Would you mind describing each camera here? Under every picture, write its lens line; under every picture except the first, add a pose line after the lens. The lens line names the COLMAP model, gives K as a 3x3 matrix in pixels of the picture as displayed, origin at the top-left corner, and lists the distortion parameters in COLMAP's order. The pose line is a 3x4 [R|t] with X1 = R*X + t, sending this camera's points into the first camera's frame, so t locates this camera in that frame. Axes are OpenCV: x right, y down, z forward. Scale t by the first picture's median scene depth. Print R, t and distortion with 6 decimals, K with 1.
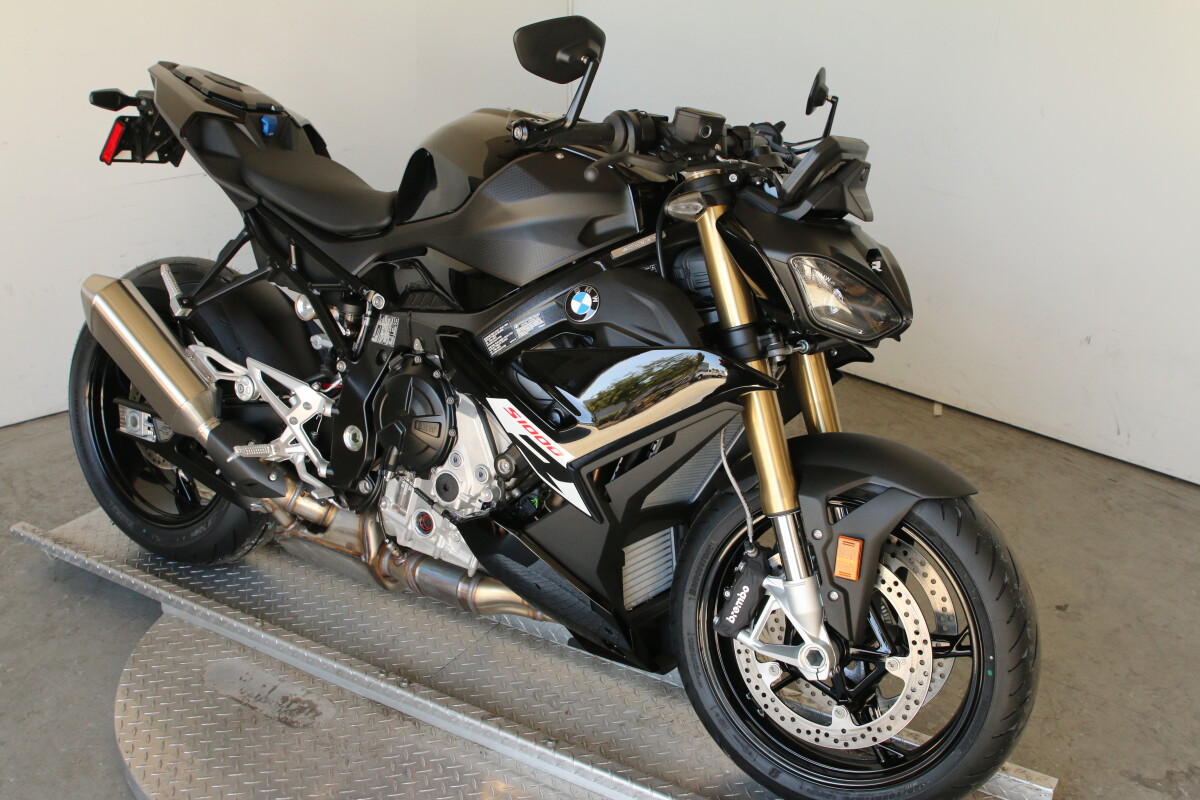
lens RADIAL K [[1335.9, 0, 641.8], [0, 1335.9, 398.9], [0, 0, 1]] dist [-0.109523, 0.081442]
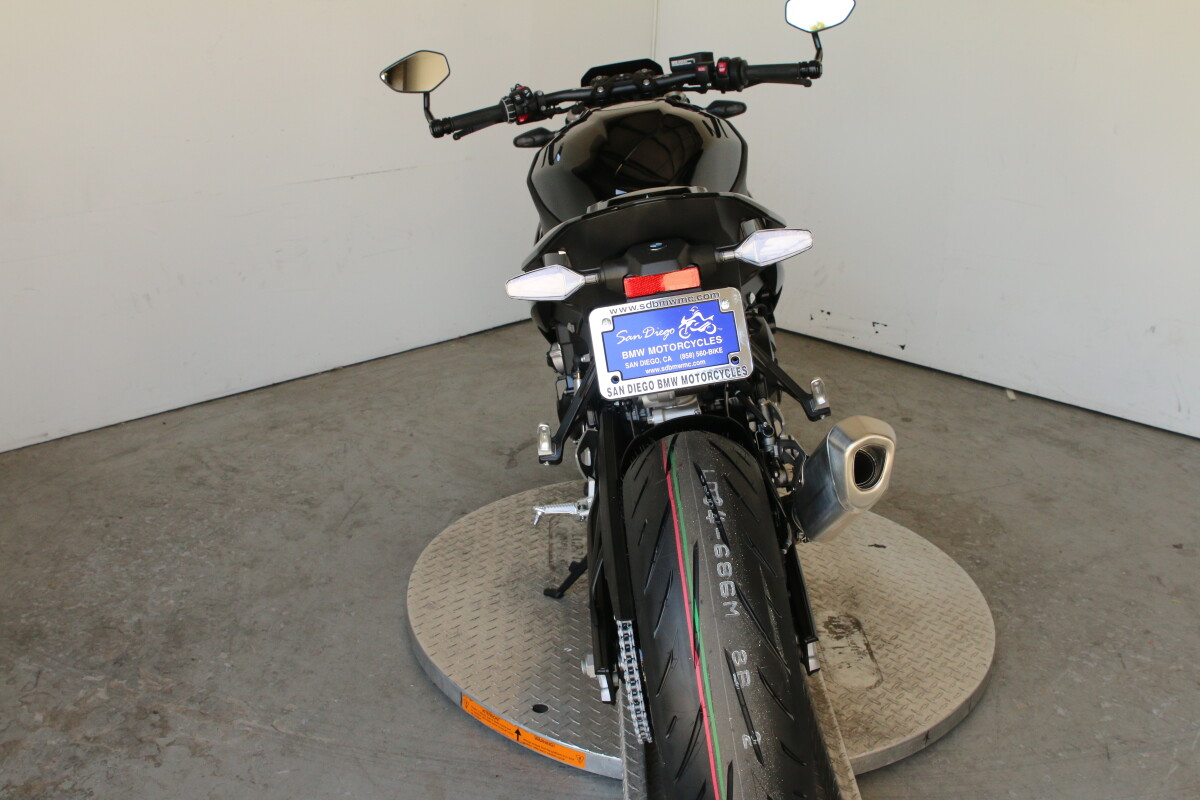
lens RADIAL K [[1335.9, 0, 641.8], [0, 1335.9, 398.9], [0, 0, 1]] dist [-0.109523, 0.081442]
pose [[0.993941, -0.005156, 0.109794, -0.260741], [0.009632, 0.999142, -0.040278, 0.065912], [-0.109492, 0.041092, 0.993138, -0.097731]]
